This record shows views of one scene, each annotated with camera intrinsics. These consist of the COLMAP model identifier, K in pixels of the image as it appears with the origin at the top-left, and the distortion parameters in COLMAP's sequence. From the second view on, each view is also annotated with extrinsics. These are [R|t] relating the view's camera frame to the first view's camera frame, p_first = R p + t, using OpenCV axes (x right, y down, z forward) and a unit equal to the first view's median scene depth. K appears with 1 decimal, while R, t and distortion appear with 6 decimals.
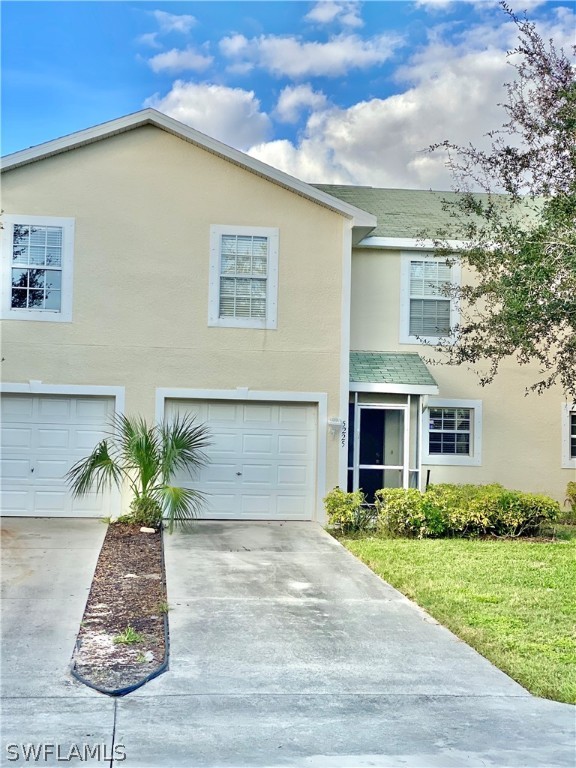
lens RADIAL K [[1163.2, 0, 288.0], [0, 1163.2, 384.0], [0, 0, 1]] dist [0.174898, 0.001627]
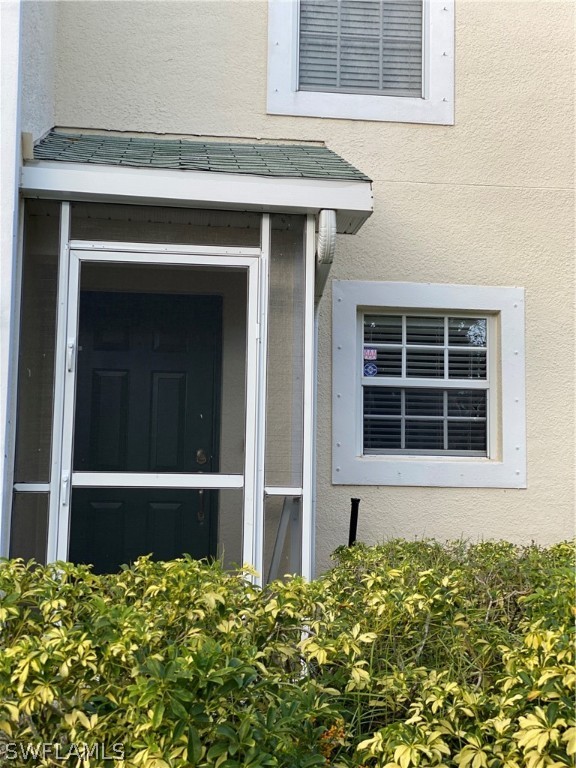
lens RADIAL K [[1164.5, 0, 288.0], [0, 1164.5, 384.0], [0, 0, 1]] dist [-0.003392, 0.001376]
pose [[0.999915, -0.011363, -0.006384, 0.102374], [0.010941, 0.997970, -0.062735, 0.060963], [0.007083, 0.062660, 0.998010, 0.678104]]
